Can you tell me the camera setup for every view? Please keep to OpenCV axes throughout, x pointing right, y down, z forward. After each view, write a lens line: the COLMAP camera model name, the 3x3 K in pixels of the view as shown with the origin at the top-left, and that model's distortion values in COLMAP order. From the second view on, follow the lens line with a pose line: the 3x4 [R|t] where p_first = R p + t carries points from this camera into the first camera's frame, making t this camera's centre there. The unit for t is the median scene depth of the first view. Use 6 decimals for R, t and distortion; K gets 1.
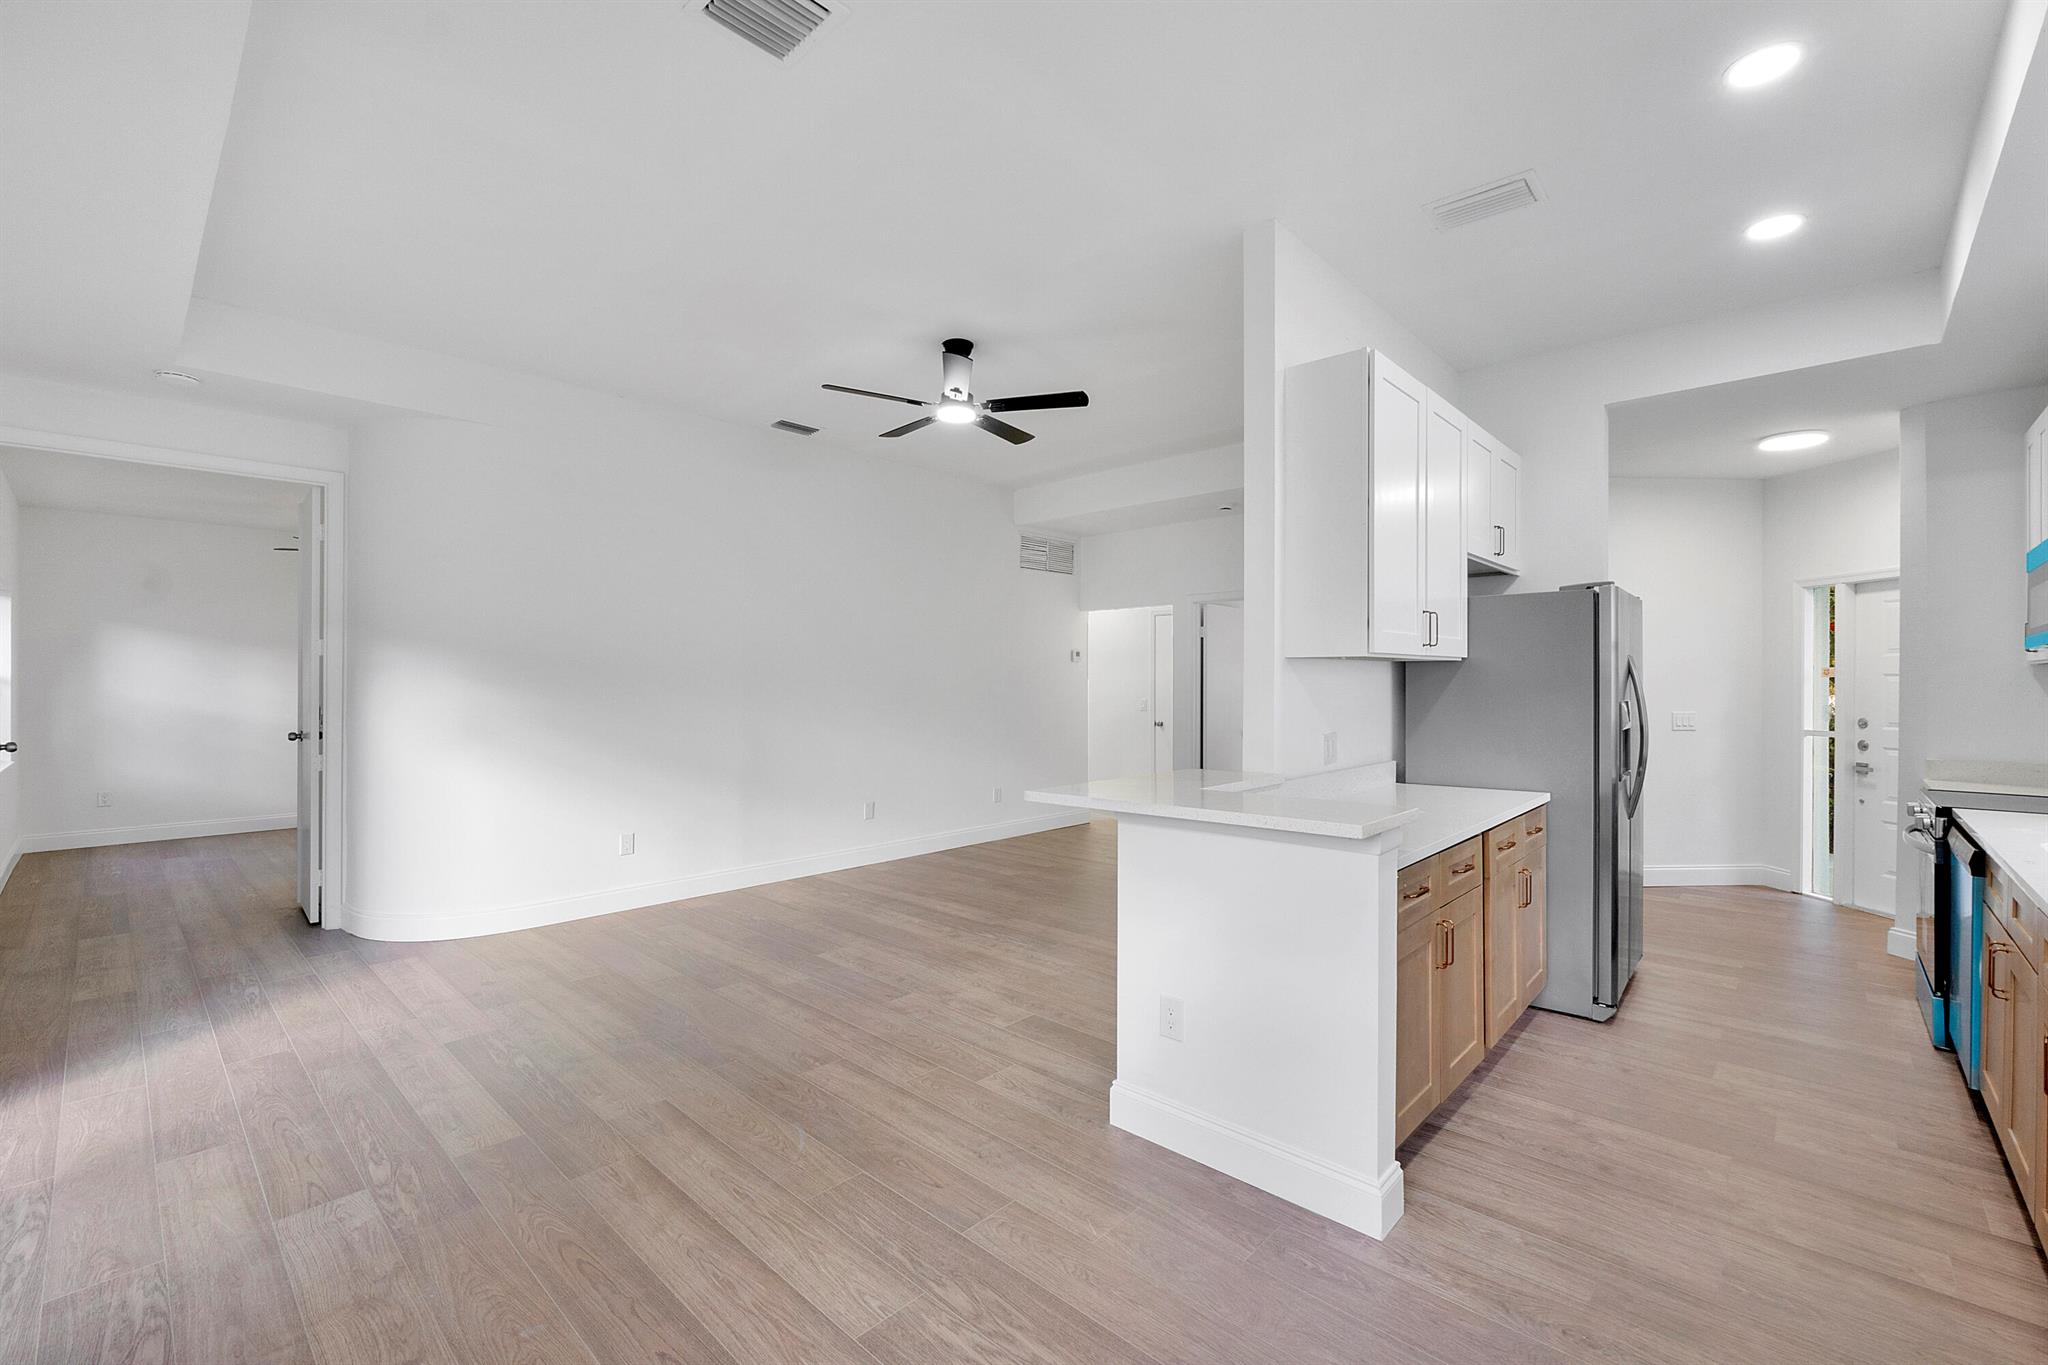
lens RADIAL K [[868.0, 0, 1027.7], [0, 868.0, 678.1], [0, 0, 1]] dist [-0.005882, -0.000577]
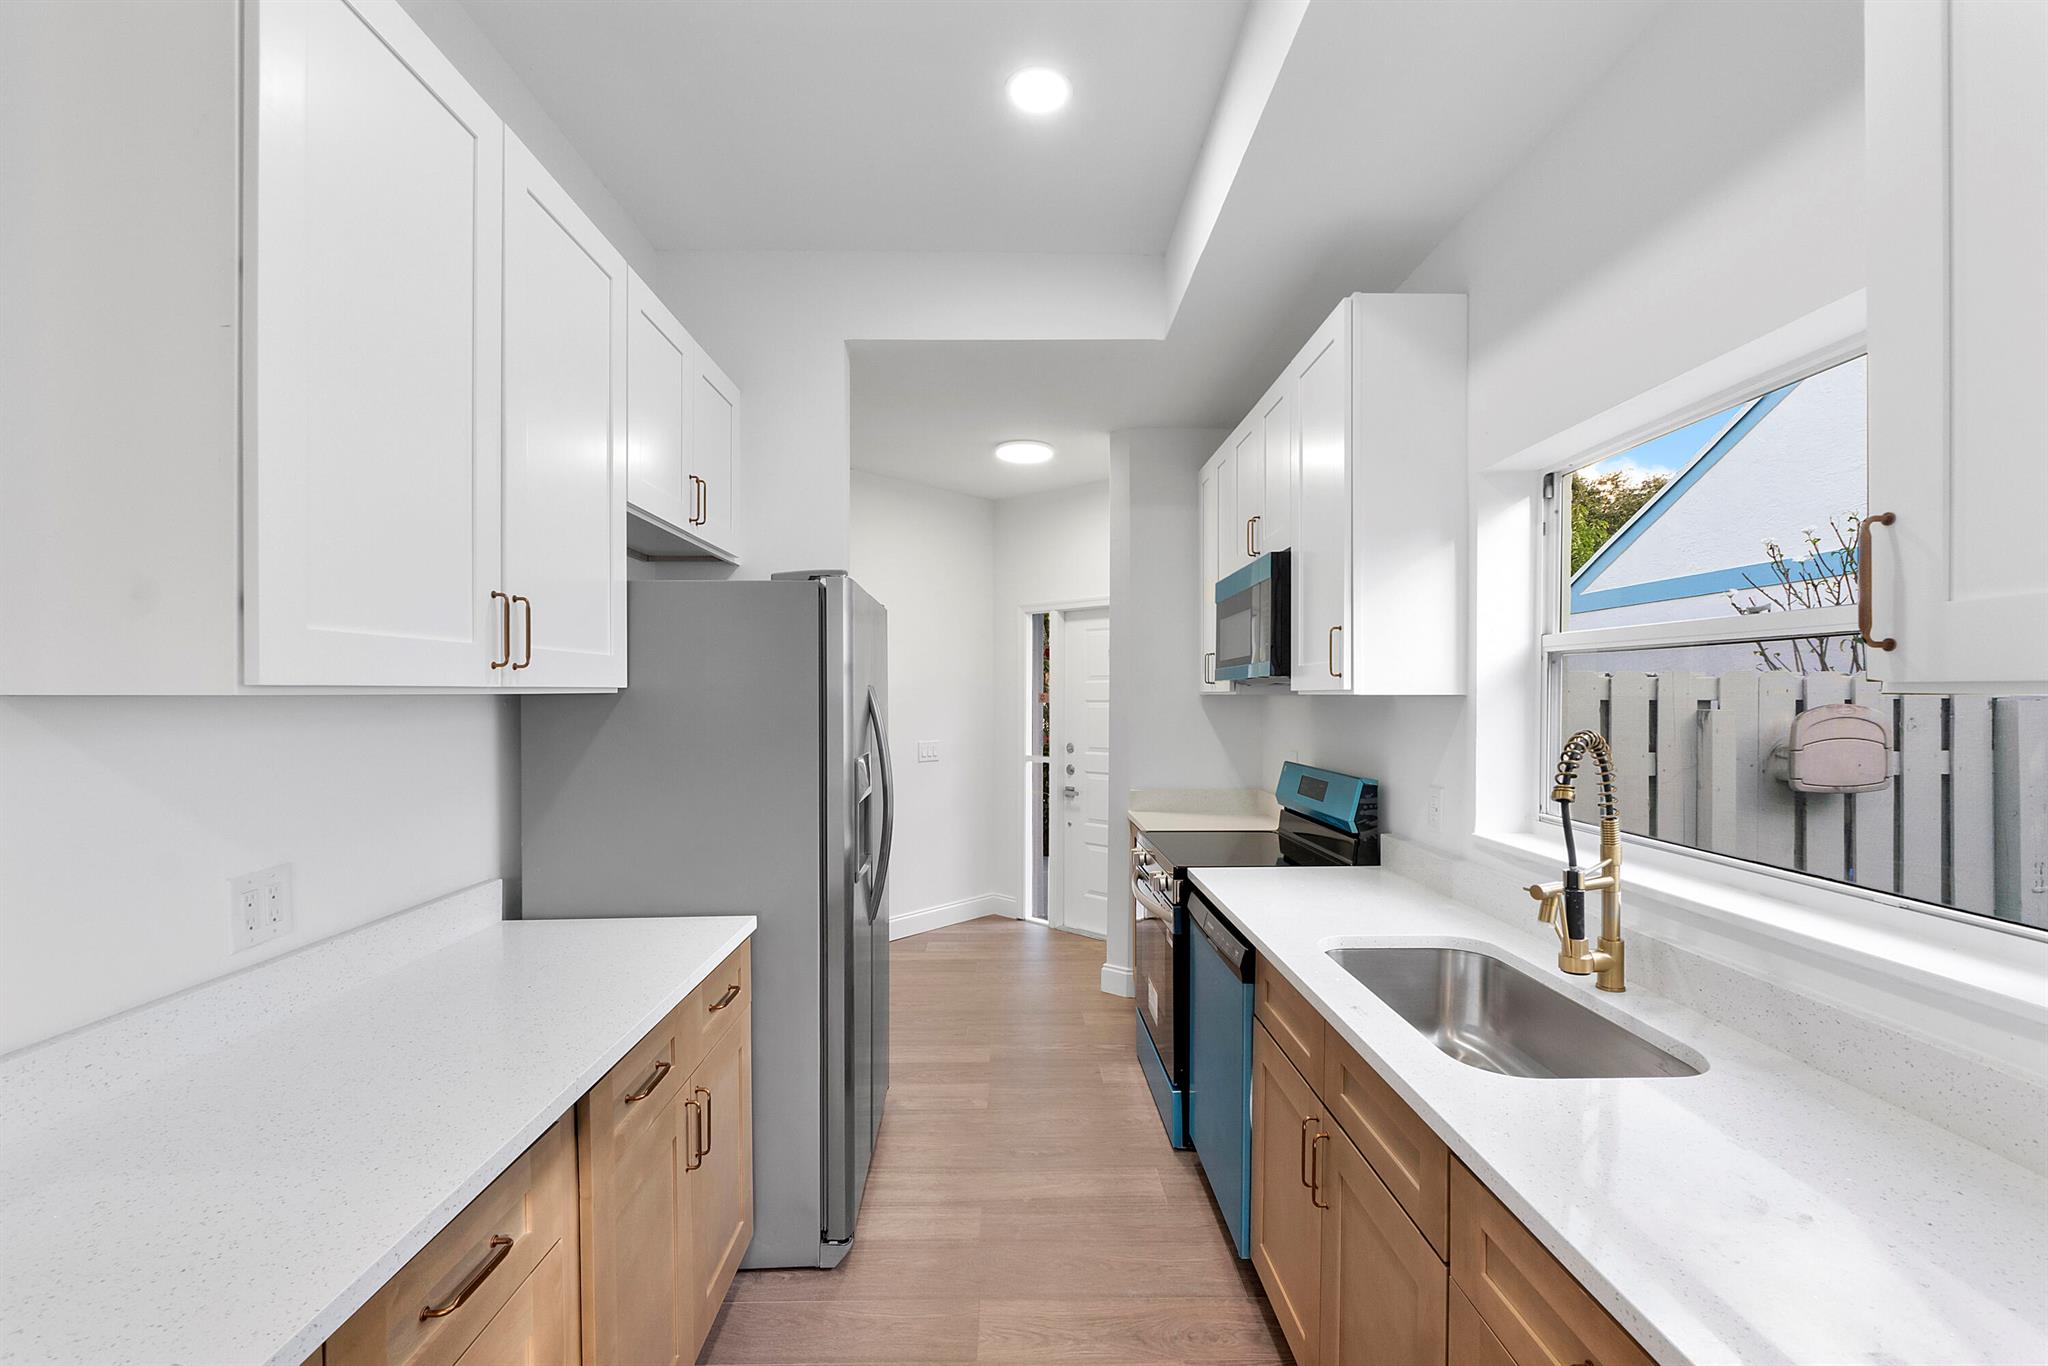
lens RADIAL K [[866.2, 0, 1026.2], [0, 866.2, 689.3], [0, 0, 1]] dist [-0.005427, -0.000542]
pose [[0.720131, 0.000091, 0.693838, 0.303194], [0.001978, 0.999996, -0.002184, -0.021343], [-0.693835, 0.002946, 0.720128, 0.413221]]
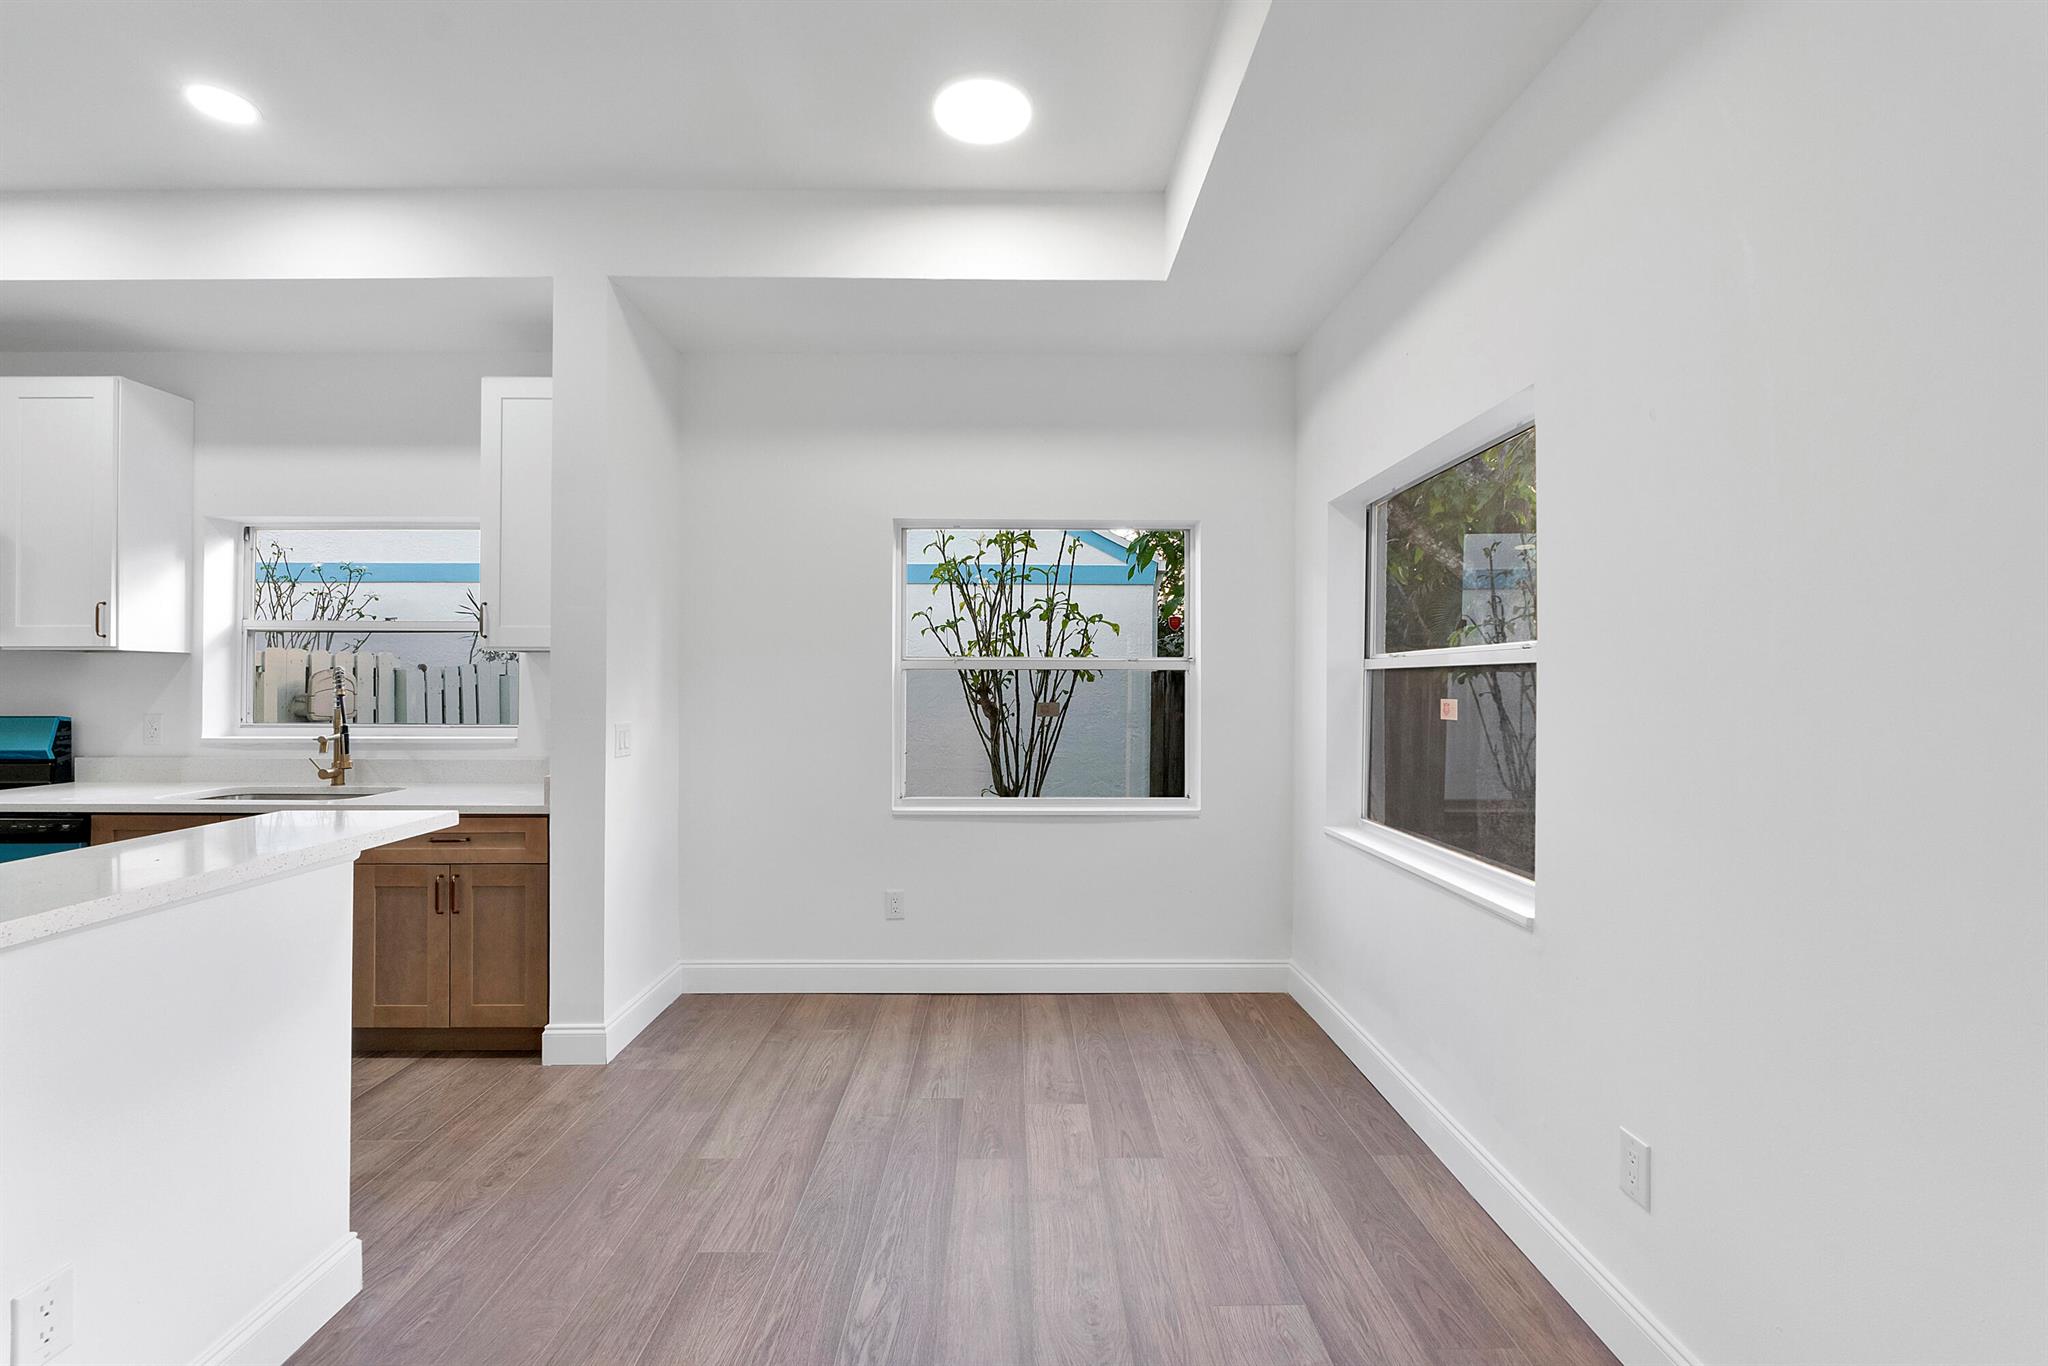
lens RADIAL K [[866.2, 0, 1026.2], [0, 866.2, 689.3], [0, 0, 1]] dist [-0.005427, -0.000542]
pose [[-0.695412, -0.005337, 0.718592, -0.394423], [-0.003263, 0.999986, 0.004270, 0.015407], [-0.718604, 0.000625, -0.695419, 0.633943]]
